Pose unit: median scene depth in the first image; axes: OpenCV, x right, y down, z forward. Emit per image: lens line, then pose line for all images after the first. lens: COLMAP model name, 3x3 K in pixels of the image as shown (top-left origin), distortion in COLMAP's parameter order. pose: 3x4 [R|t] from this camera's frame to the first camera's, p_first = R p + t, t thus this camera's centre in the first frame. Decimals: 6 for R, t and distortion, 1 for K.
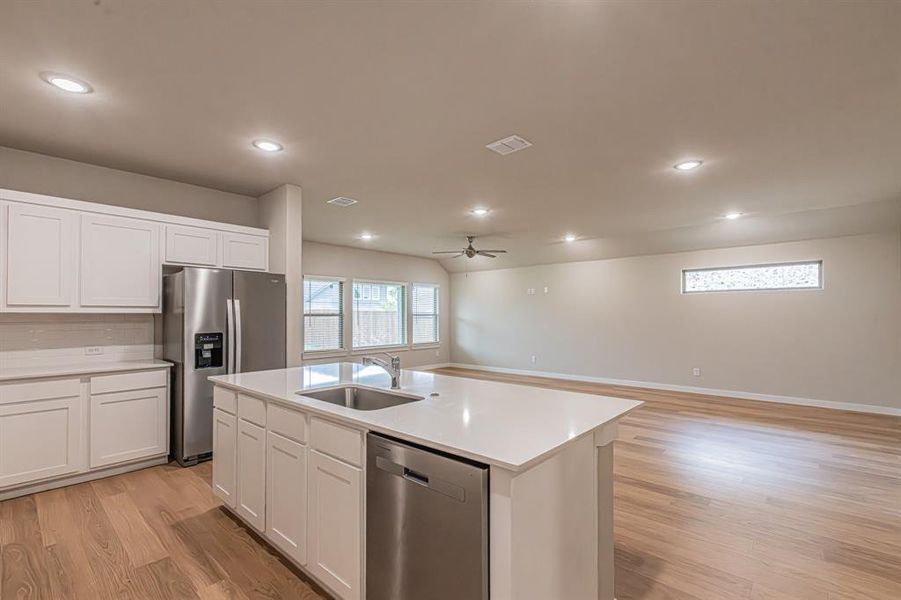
lens RADIAL K [[410.3, 0, 453.8], [0, 410.3, 308.1], [0, 0, 1]] dist [0.000975, -0.000098]
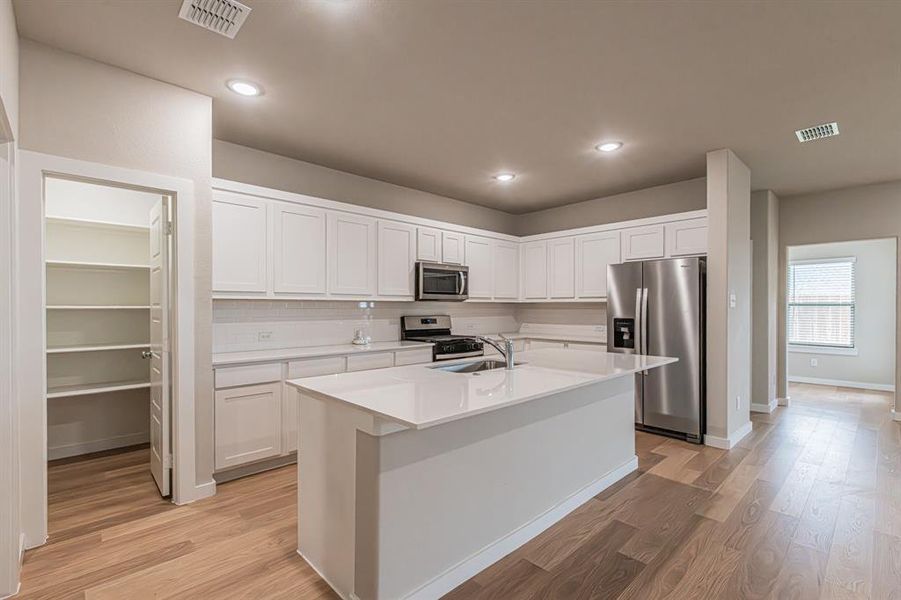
lens RADIAL K [[410.3, 0, 453.8], [0, 410.3, 308.1], [0, 0, 1]] dist [0.000975, -0.000098]
pose [[-0.080801, 0.006495, -0.996709, 0.366099], [0.016022, 0.999858, 0.005216, 0.010641], [0.996601, -0.015548, -0.080894, 0.370368]]
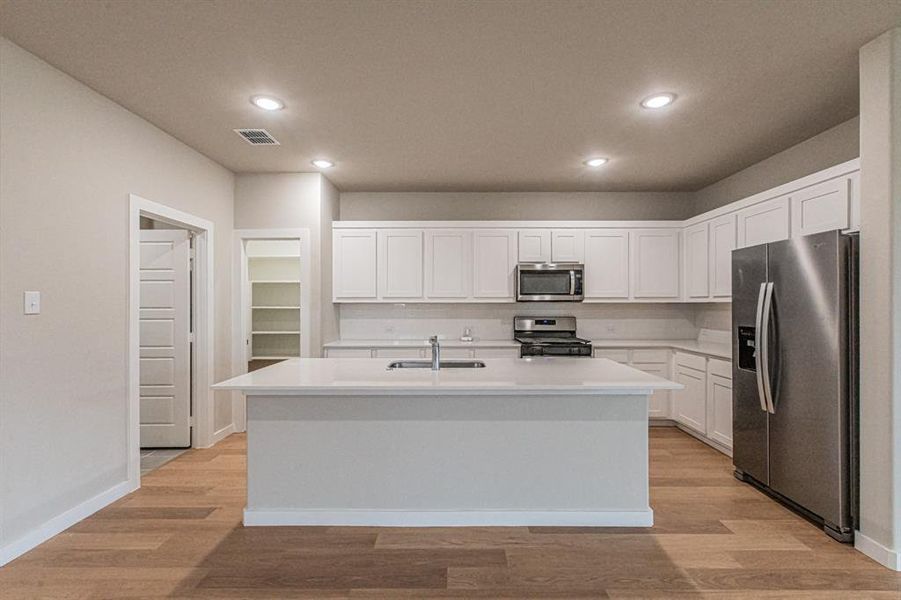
lens RADIAL K [[406.3, 0, 450.0], [0, 406.3, 304.7], [0, 0, 1]] dist [0.000088, 0.000053]
pose [[-0.751042, 0.004632, -0.660238, 0.223957], [0.013562, 0.999873, -0.008413, 0.009848], [0.660115, -0.015272, -0.751010, 0.732973]]
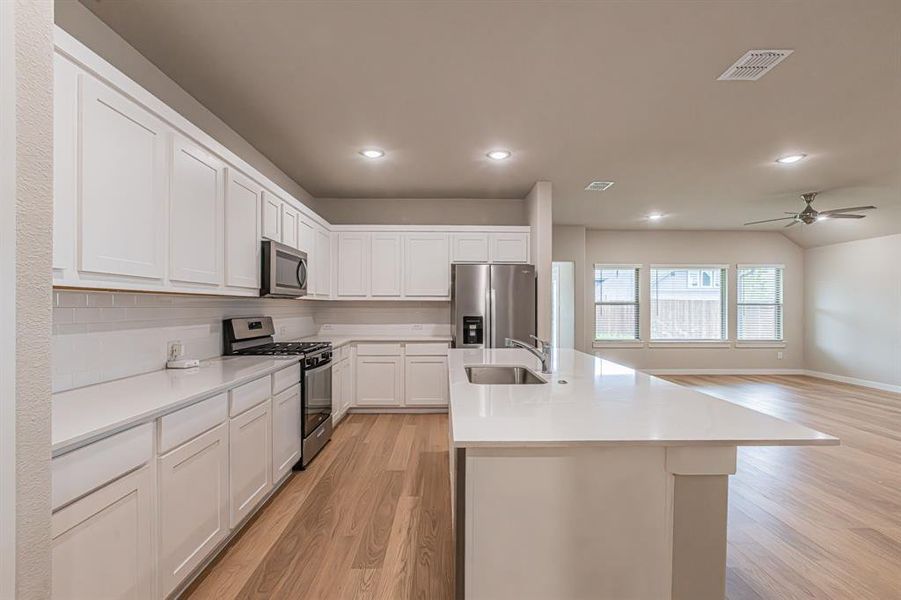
lens RADIAL K [[410.3, 0, 453.8], [0, 410.3, 308.1], [0, 0, 1]] dist [0.000975, -0.000098]
pose [[0.682798, 0.007286, -0.730571, 0.168409], [0.008704, 0.999798, 0.018106, 0.007625], [0.730556, -0.018722, 0.682596, 0.061840]]
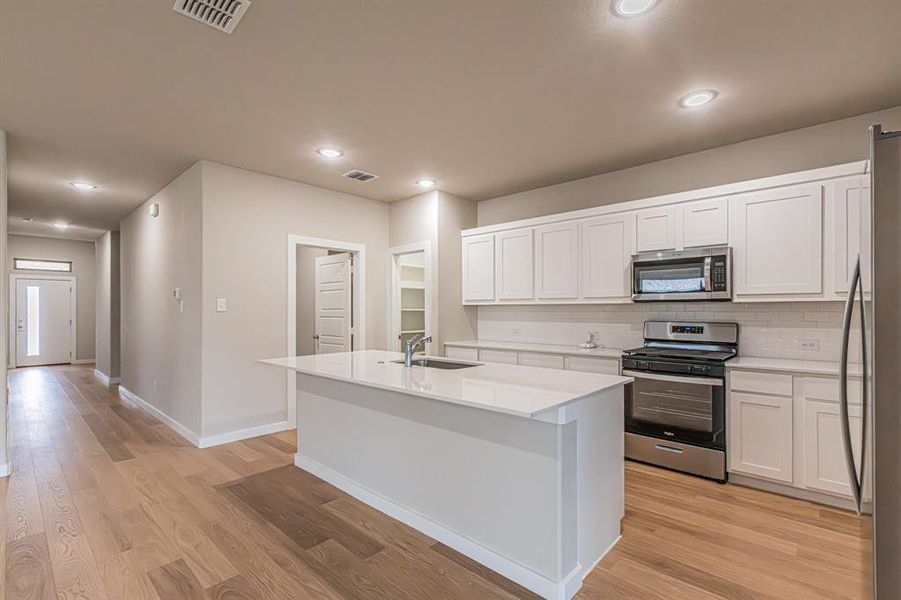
lens RADIAL K [[410.3, 0, 453.8], [0, 410.3, 308.1], [0, 0, 1]] dist [0.000975, -0.000098]
pose [[-0.999936, 0.005284, 0.010034, -0.111462], [0.005110, 0.999837, -0.017331, 0.017408], [-0.010124, -0.017278, -0.999799, 0.858712]]
